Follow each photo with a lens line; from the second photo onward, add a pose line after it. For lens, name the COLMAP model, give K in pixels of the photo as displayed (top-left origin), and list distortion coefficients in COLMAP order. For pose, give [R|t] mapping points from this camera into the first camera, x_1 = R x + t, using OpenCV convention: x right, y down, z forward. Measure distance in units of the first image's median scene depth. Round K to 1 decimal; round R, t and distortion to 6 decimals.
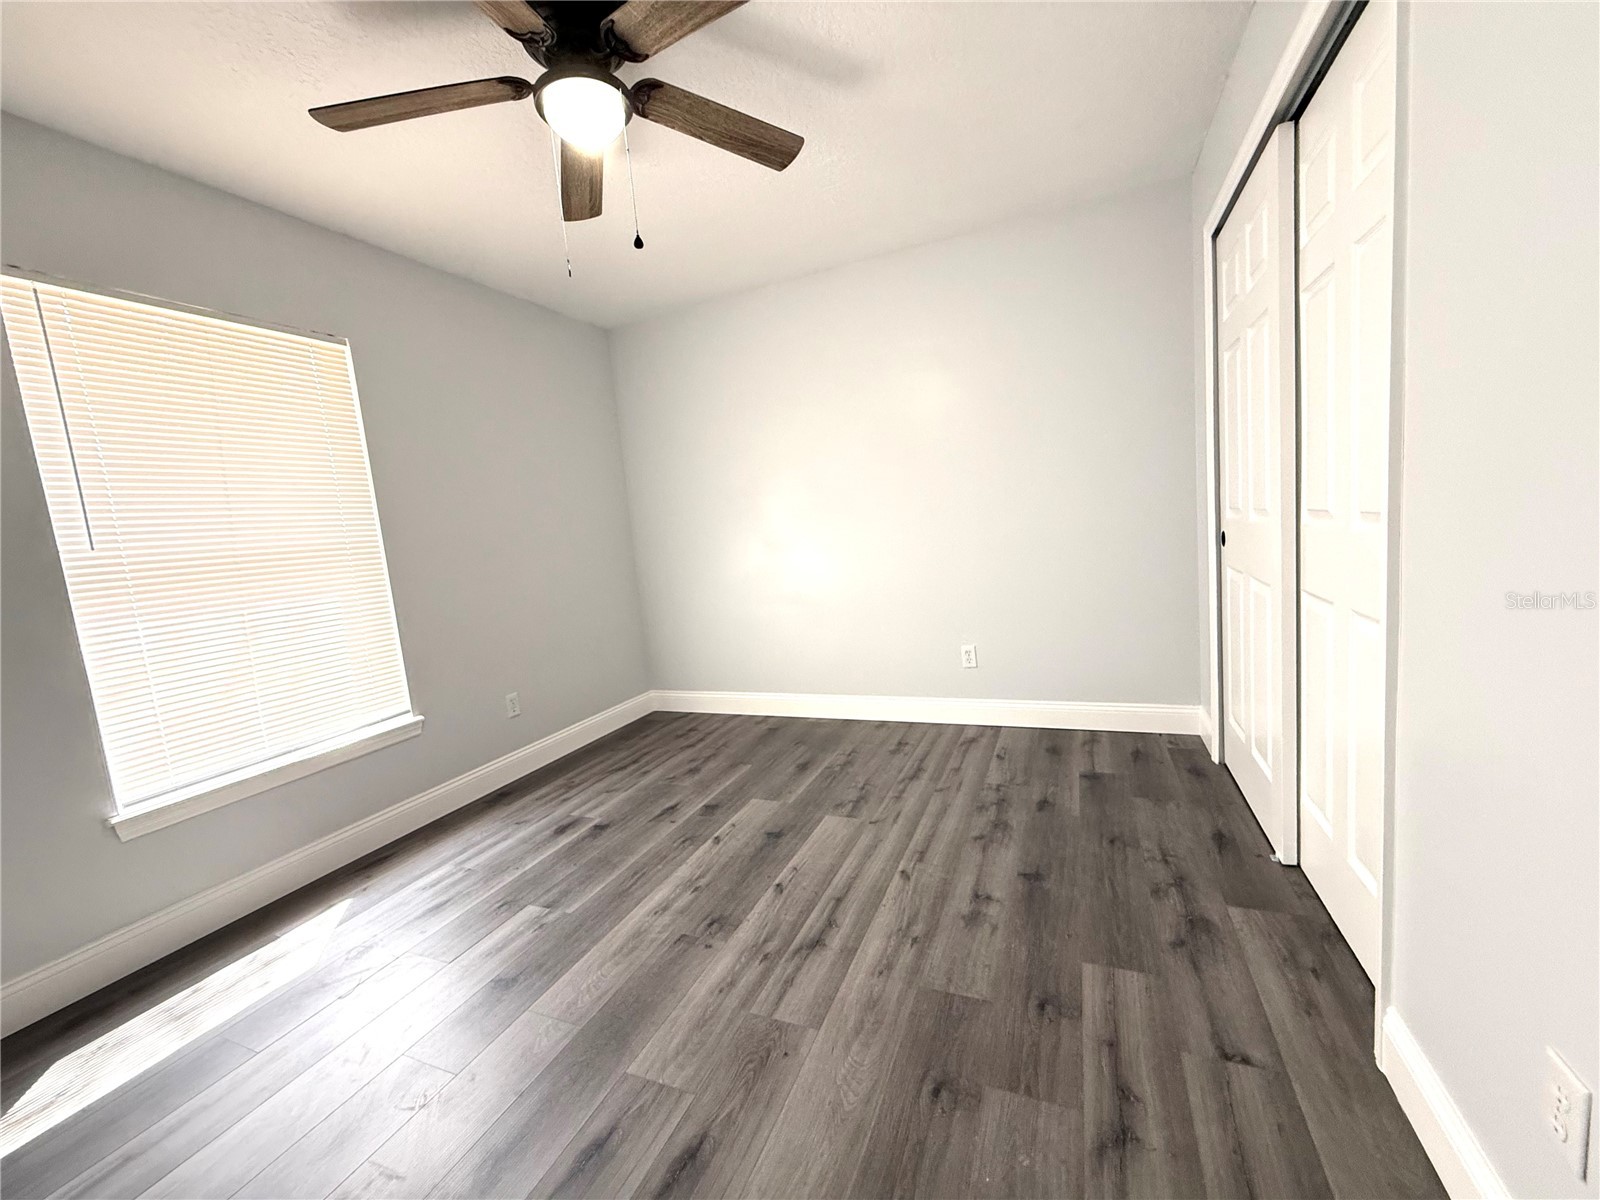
lens RADIAL K [[637.4, 0, 799.5], [0, 637.4, 601.8], [0, 0, 1]] dist [0.000201, -0.000174]
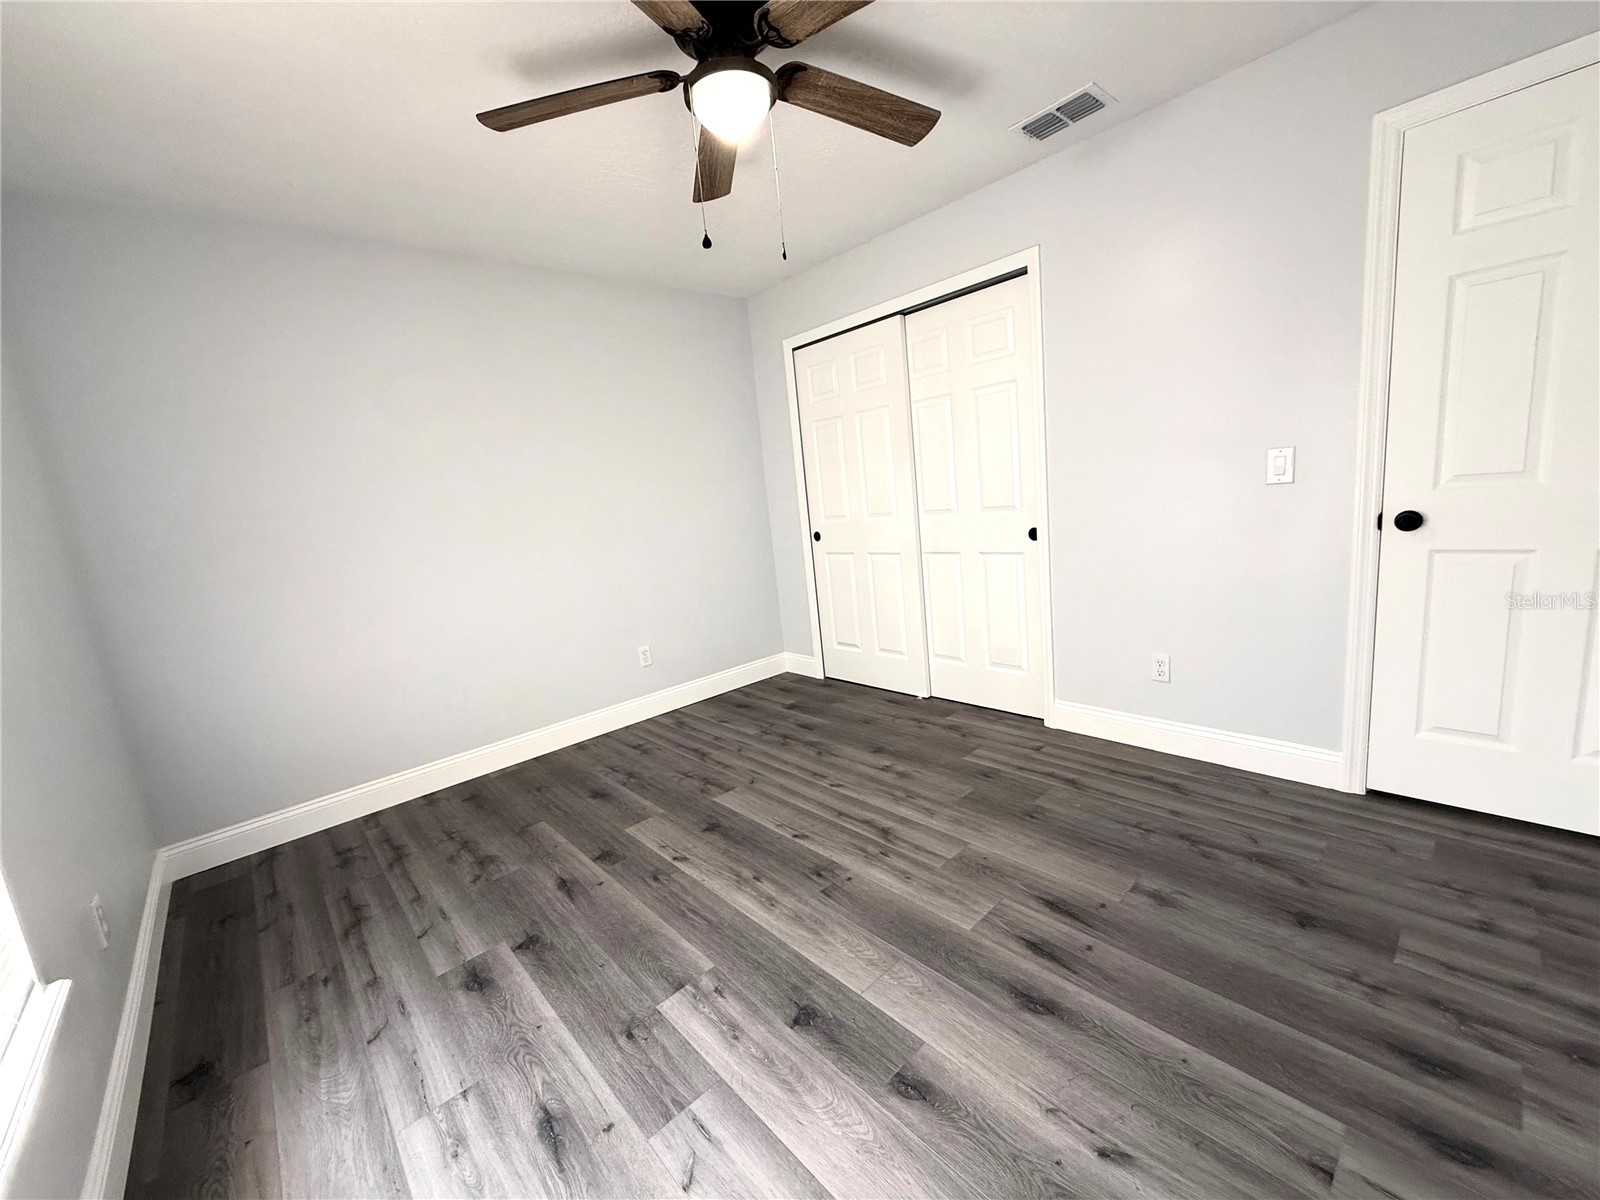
lens RADIAL K [[637.4, 0, 795.7], [0, 637.4, 603.3], [0, 0, 1]] dist [0.000201, -0.000174]
pose [[0.422393, -0.111271, 0.899557, -0.758657], [0.170815, 0.984426, 0.041562, -0.007154], [-0.890172, 0.136103, 0.434822, 0.340640]]
